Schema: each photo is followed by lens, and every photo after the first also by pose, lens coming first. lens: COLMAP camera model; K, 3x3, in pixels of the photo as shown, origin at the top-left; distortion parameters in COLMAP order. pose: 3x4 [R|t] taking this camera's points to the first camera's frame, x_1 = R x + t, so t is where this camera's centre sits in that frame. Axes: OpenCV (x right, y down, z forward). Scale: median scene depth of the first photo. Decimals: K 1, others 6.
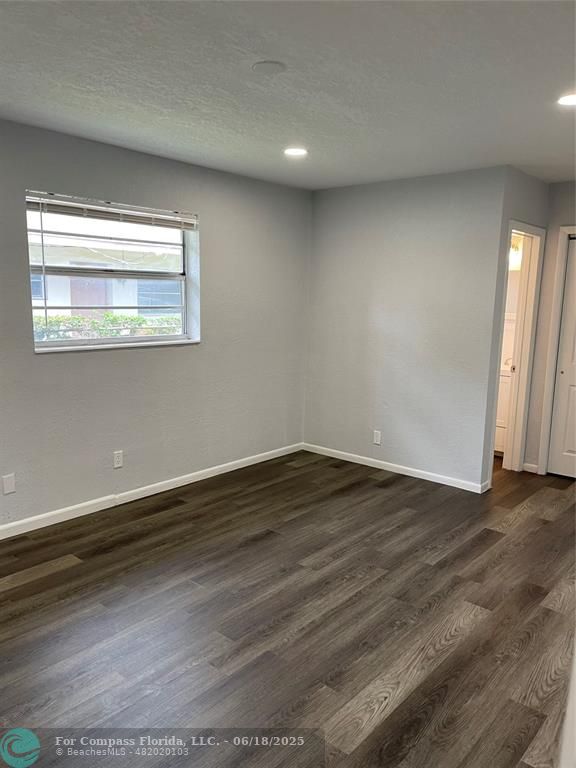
lens RADIAL K [[579.3, 0, 288.0], [0, 579.3, 384.0], [0, 0, 1]] dist [0.039698, -0.059519]
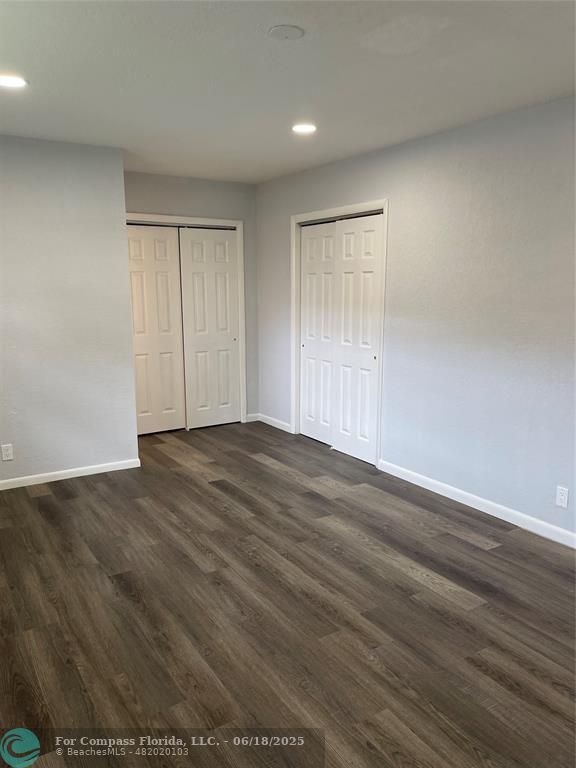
lens RADIAL K [[579.3, 0, 288.0], [0, 579.3, 384.0], [0, 0, 1]] dist [0.039698, -0.059519]
pose [[0.293548, -0.188858, 0.937103, -0.670644], [0.154431, 0.976783, 0.148479, -0.085860], [-0.943388, 0.101133, 0.315898, 0.511124]]
